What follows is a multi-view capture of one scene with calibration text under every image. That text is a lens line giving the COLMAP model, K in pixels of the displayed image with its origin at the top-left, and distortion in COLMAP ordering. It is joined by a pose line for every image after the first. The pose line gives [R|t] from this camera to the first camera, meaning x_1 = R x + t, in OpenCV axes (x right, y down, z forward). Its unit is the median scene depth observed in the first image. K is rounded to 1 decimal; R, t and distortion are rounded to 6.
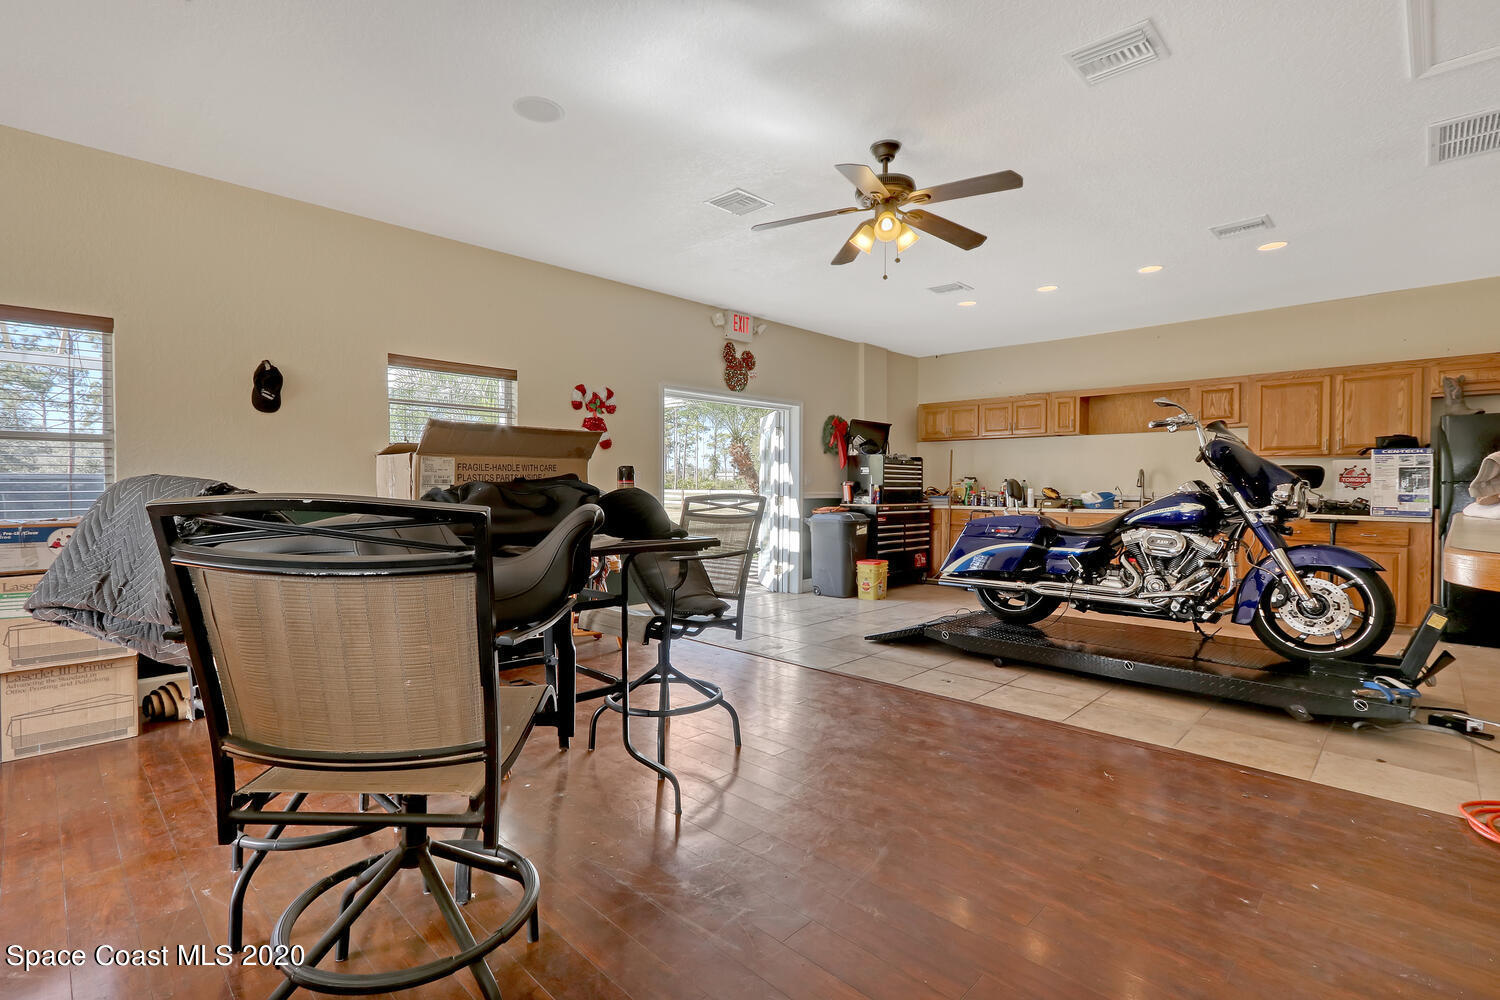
lens RADIAL K [[707.7, 0, 720.5], [0, 707.7, 494.1], [0, 0, 1]] dist [-0.001672, -0.000149]
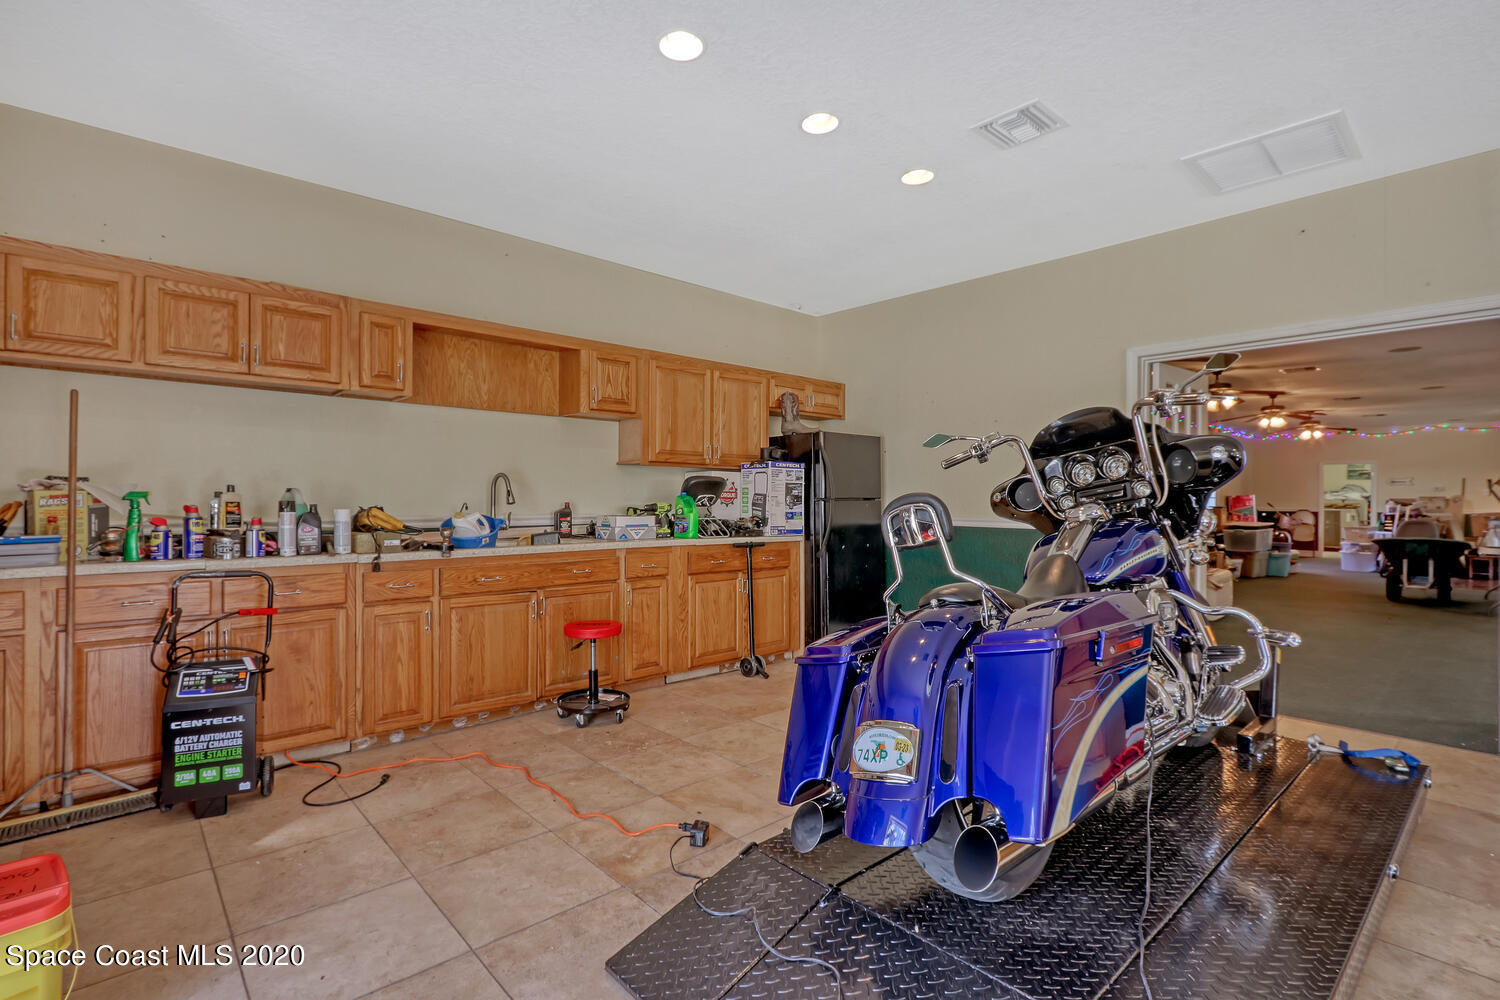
lens RADIAL K [[707.7, 0, 720.5], [0, 707.7, 494.1], [0, 0, 1]] dist [-0.001672, -0.000149]
pose [[0.047985, 0.005728, 0.998832, 0.036947], [0.008234, 0.999947, -0.006130, -0.017427], [-0.998814, 0.008519, 0.047936, 1.048948]]
